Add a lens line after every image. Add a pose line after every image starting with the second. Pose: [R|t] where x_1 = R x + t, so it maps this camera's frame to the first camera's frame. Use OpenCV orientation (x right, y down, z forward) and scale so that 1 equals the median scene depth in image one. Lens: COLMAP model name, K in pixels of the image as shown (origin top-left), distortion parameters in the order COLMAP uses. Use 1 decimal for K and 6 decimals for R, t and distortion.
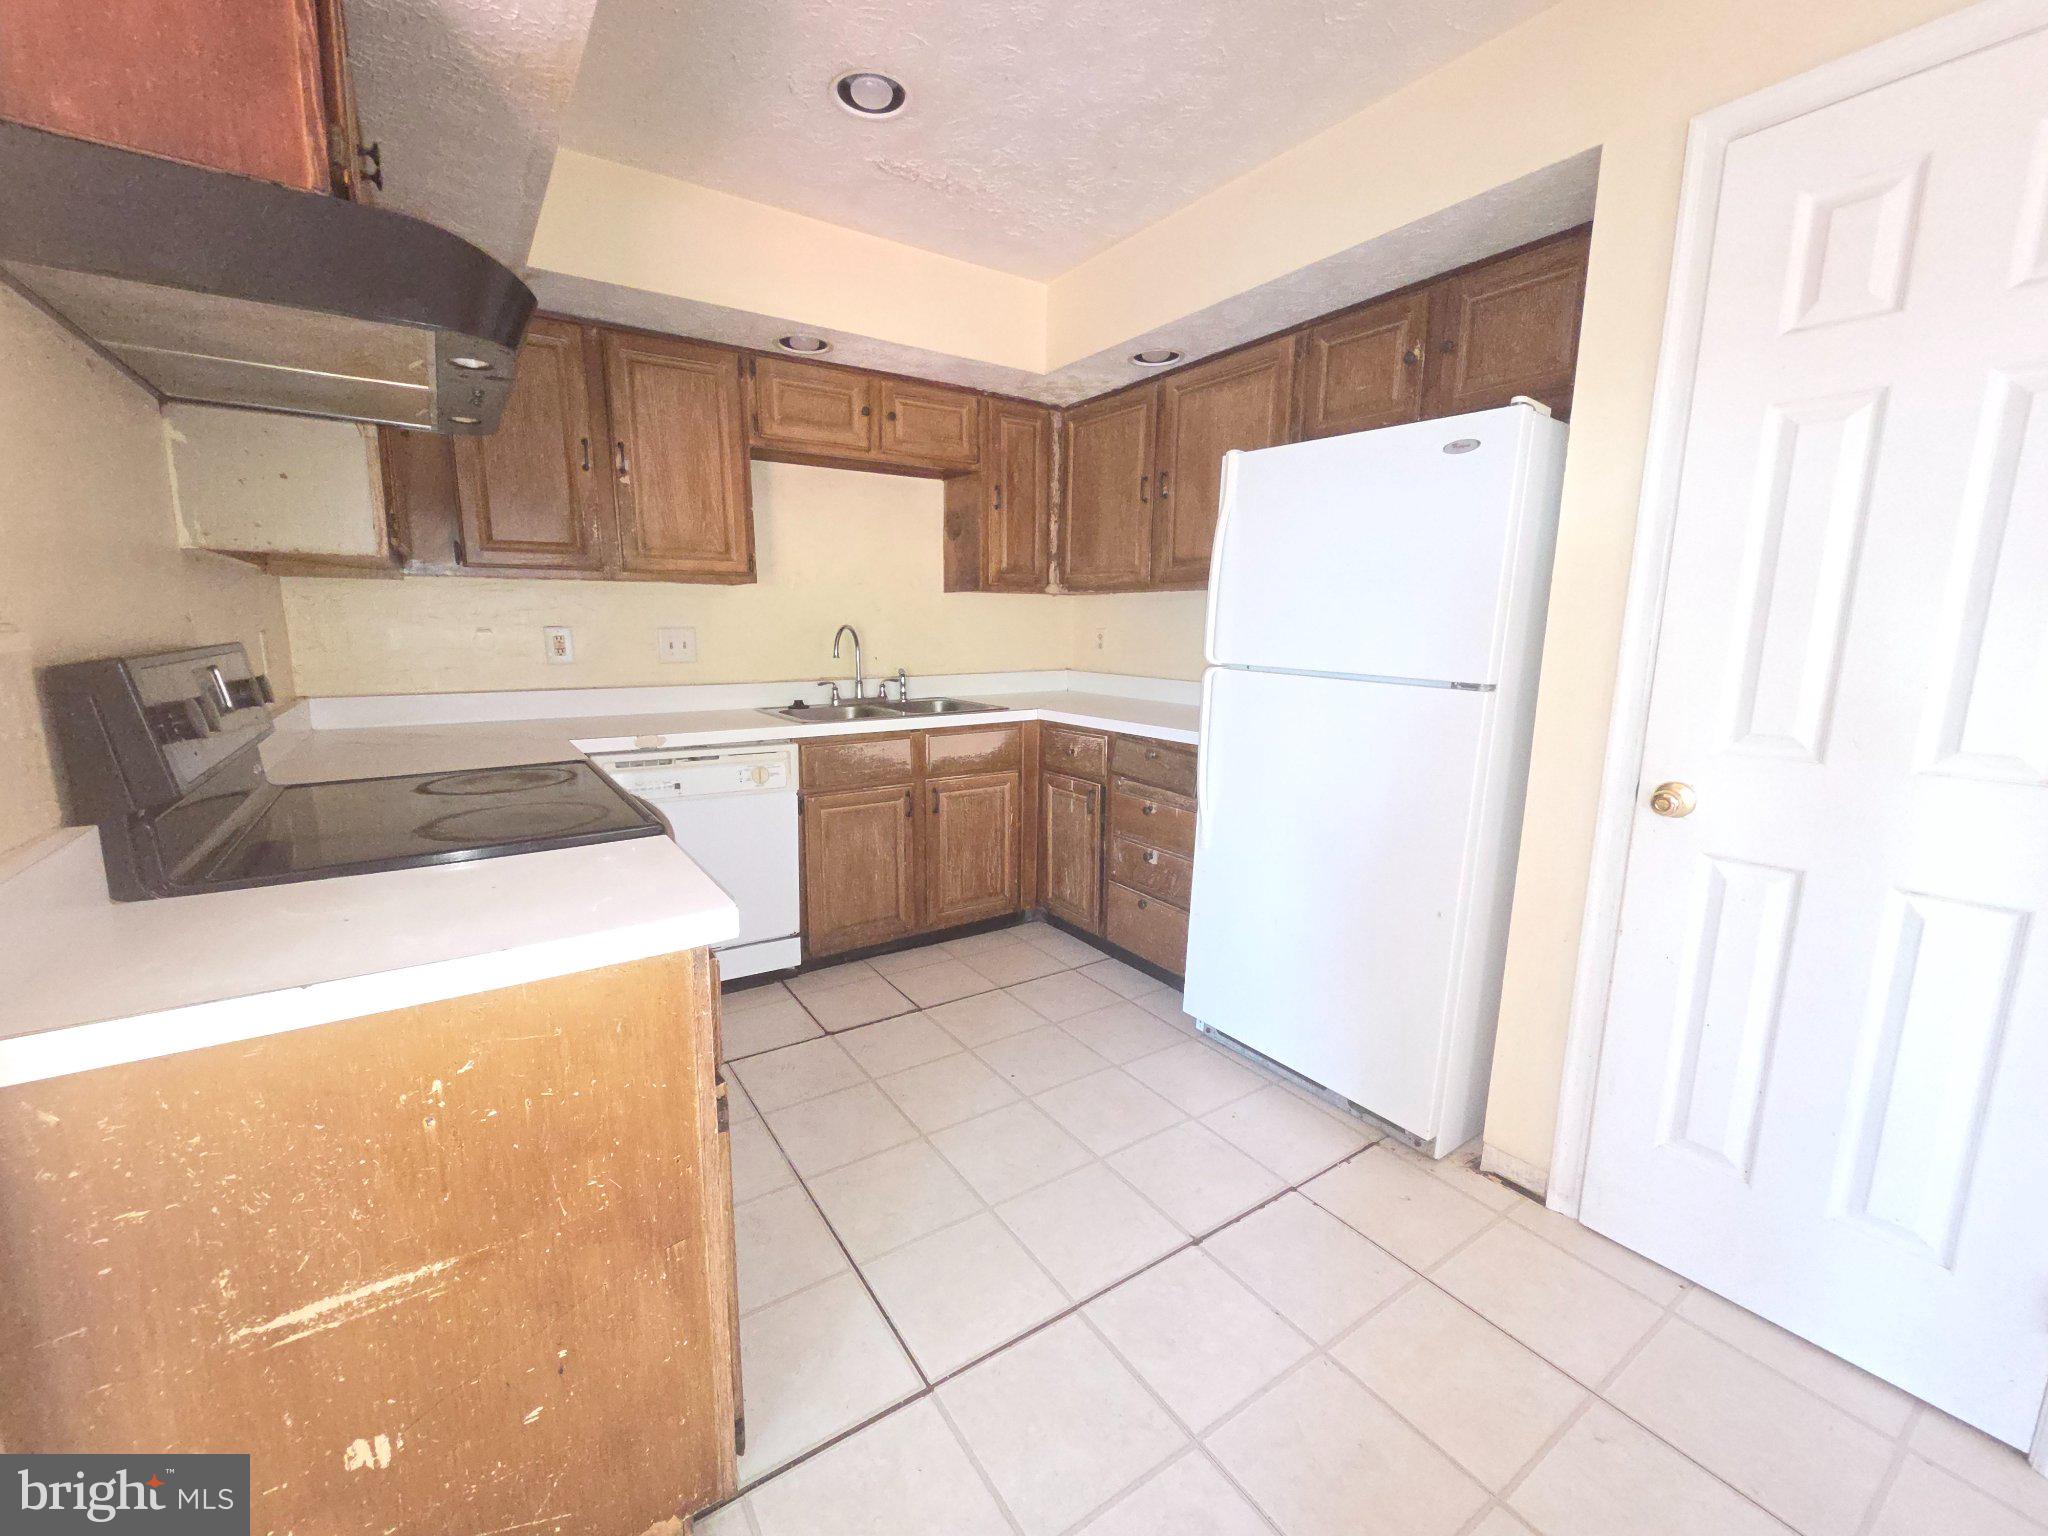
lens RADIAL K [[837.5, 0, 1063.7], [0, 837.5, 769.0], [0, 0, 1]] dist [-0.002013, 0.000186]
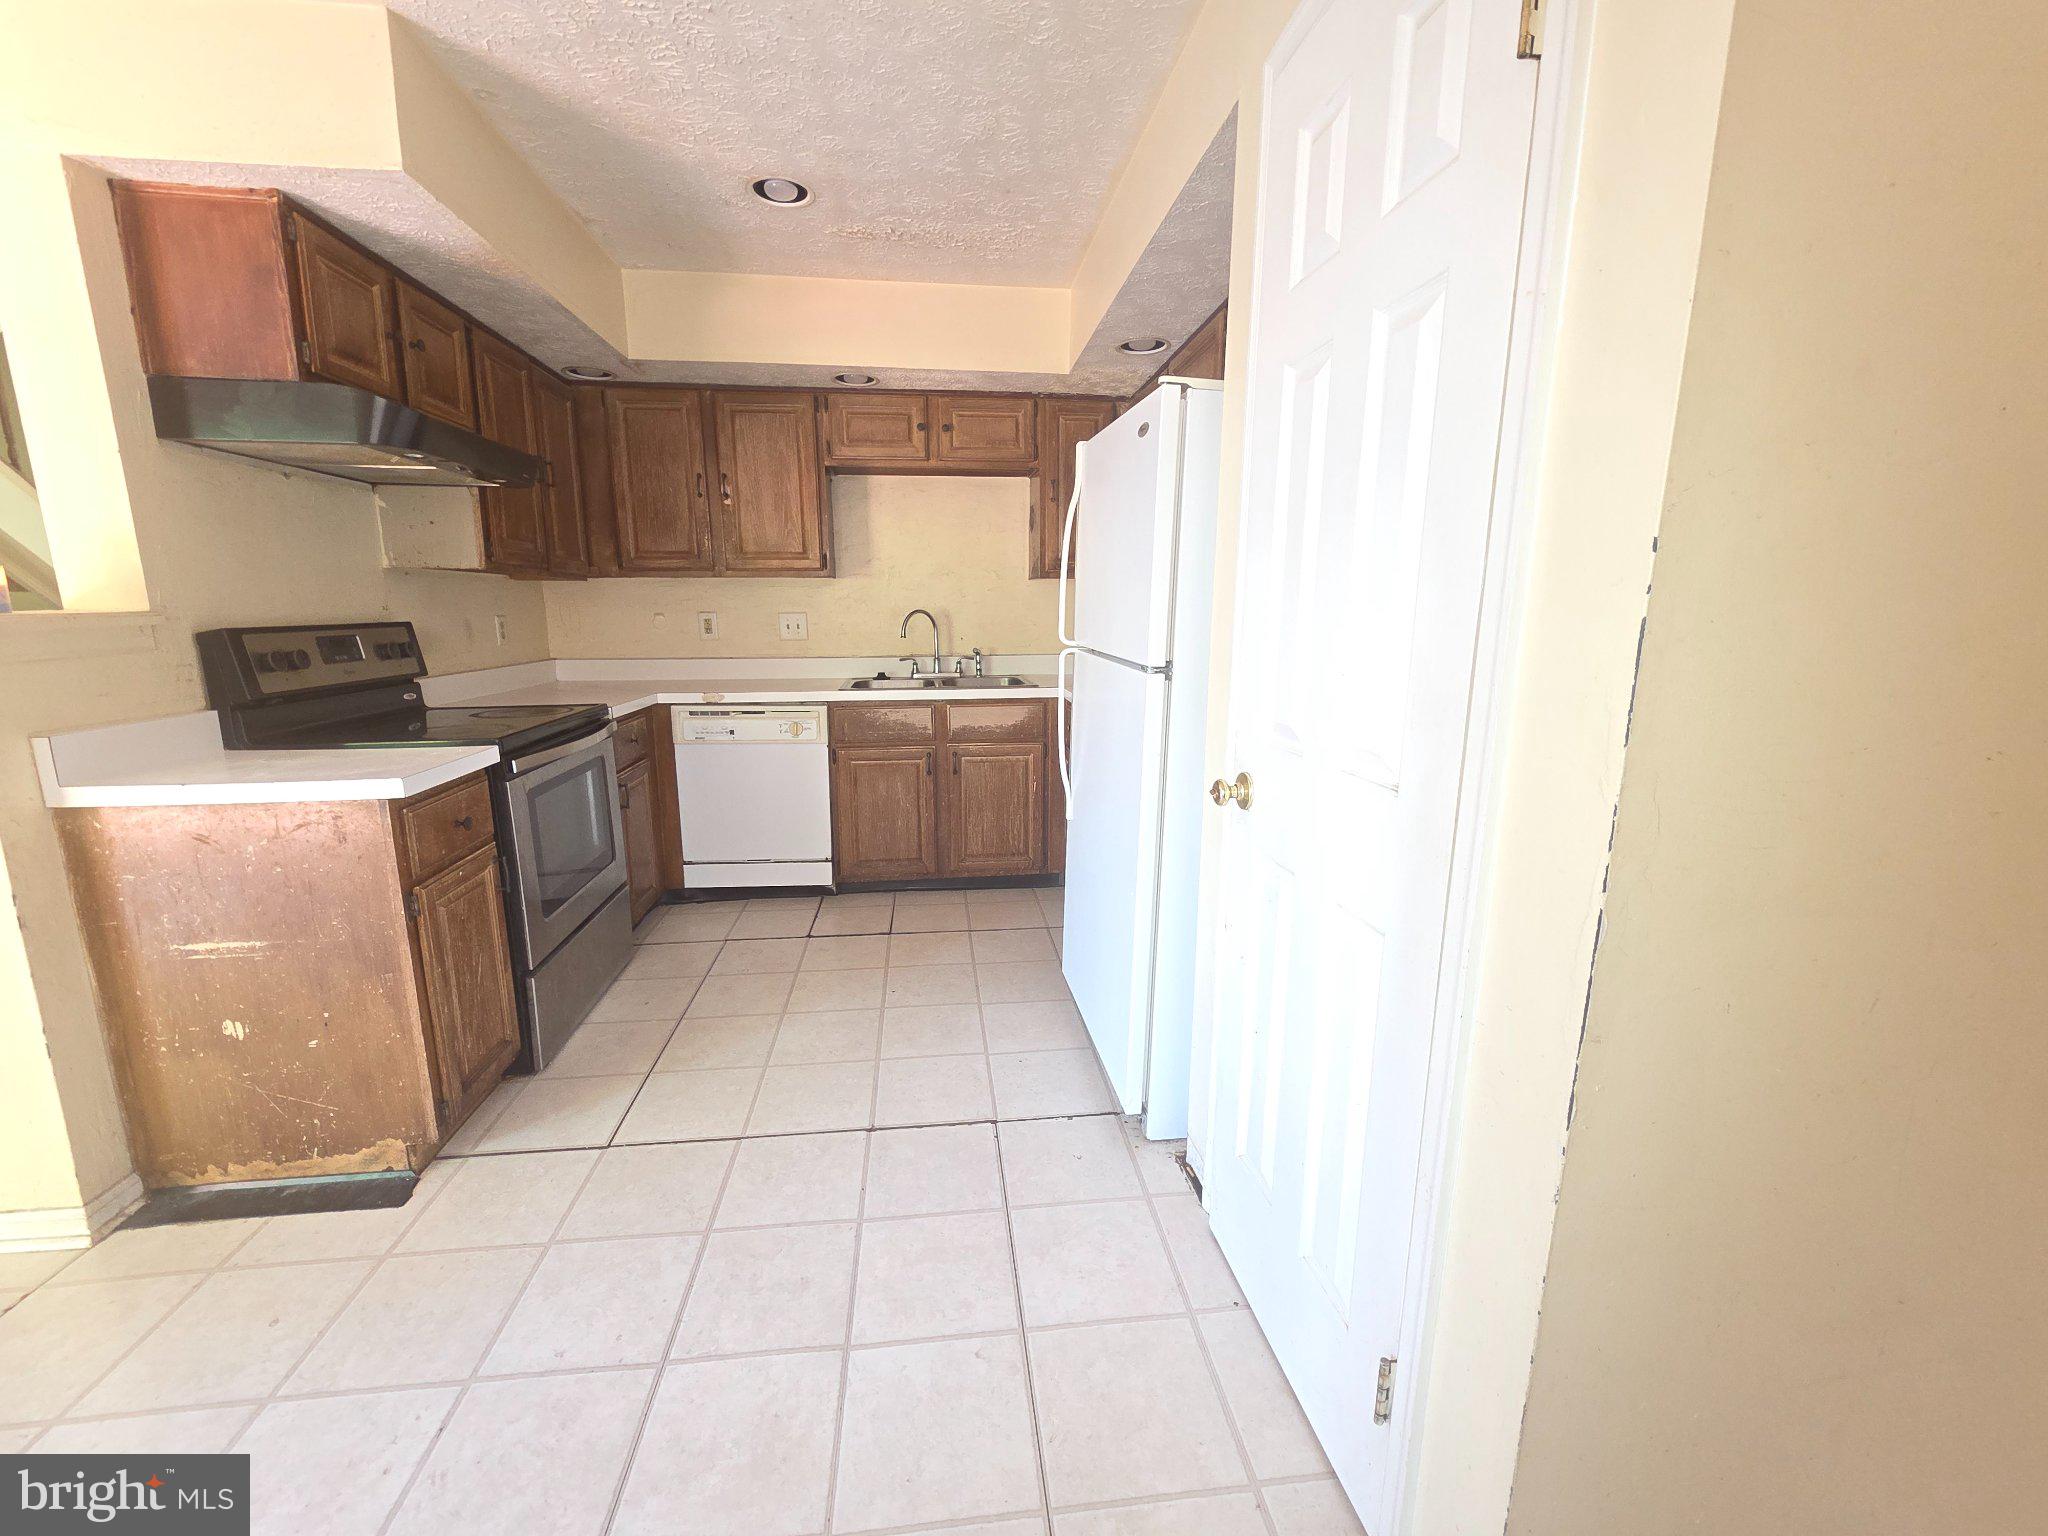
lens RADIAL K [[839.8, 0, 1024.0], [0, 839.8, 768.0], [0, 0, 1]] dist [0.001237, -0.000561]
pose [[0.888034, 0.079867, -0.452788, 0.490242], [-0.072472, 0.996801, 0.033689, -0.001220], [0.454030, 0.002898, 0.890981, 0.020608]]
